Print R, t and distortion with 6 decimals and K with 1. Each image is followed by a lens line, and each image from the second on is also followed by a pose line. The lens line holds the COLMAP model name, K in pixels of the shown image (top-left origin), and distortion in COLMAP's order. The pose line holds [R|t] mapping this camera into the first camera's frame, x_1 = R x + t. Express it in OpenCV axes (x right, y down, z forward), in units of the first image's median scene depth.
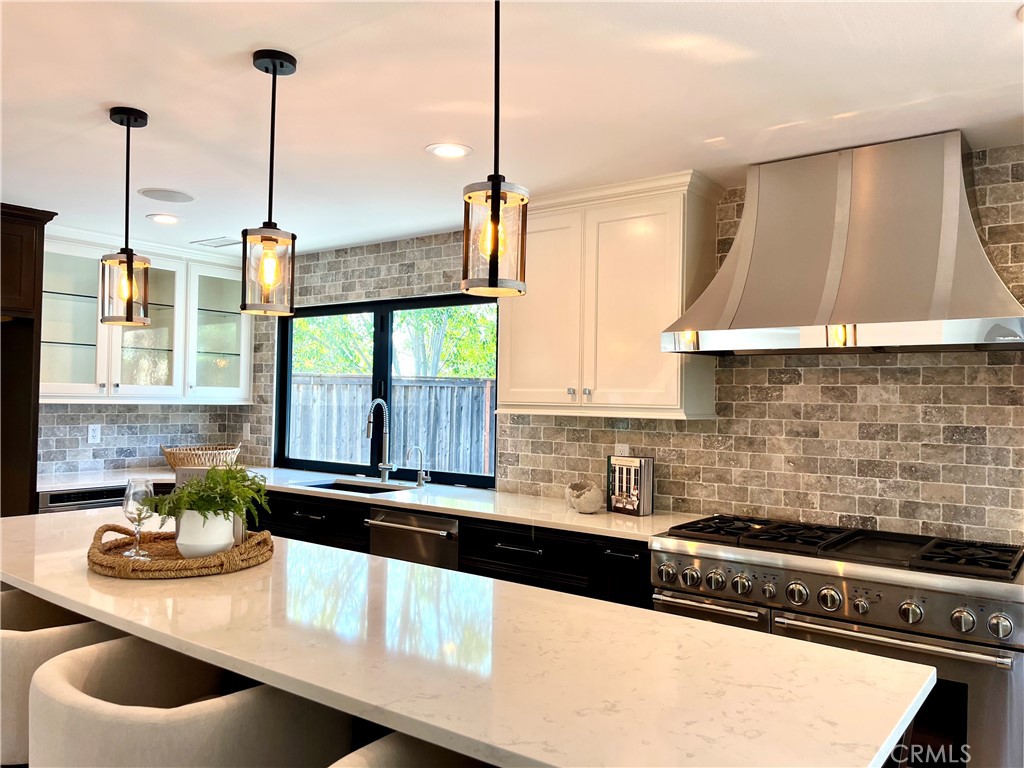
lens RADIAL K [[781.3, 0, 512.0], [0, 781.3, 384.0], [0, 0, 1]] dist [0.025068, -0.006393]
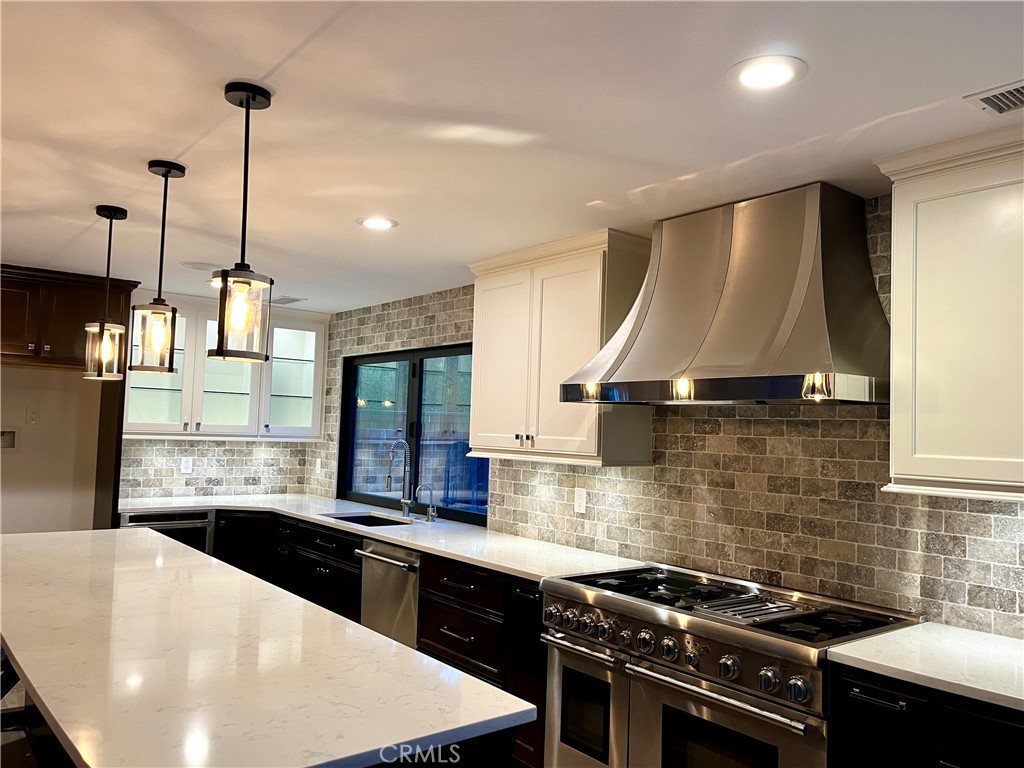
lens RADIAL K [[782.6, 0, 522.1], [0, 782.6, 390.2], [0, 0, 1]] dist [0.025563, -0.006130]
pose [[0.970409, 0.002230, -0.241457, 0.350728], [-0.011468, 0.999254, -0.036864, -0.015968], [0.241194, 0.038542, 0.969711, -0.032188]]
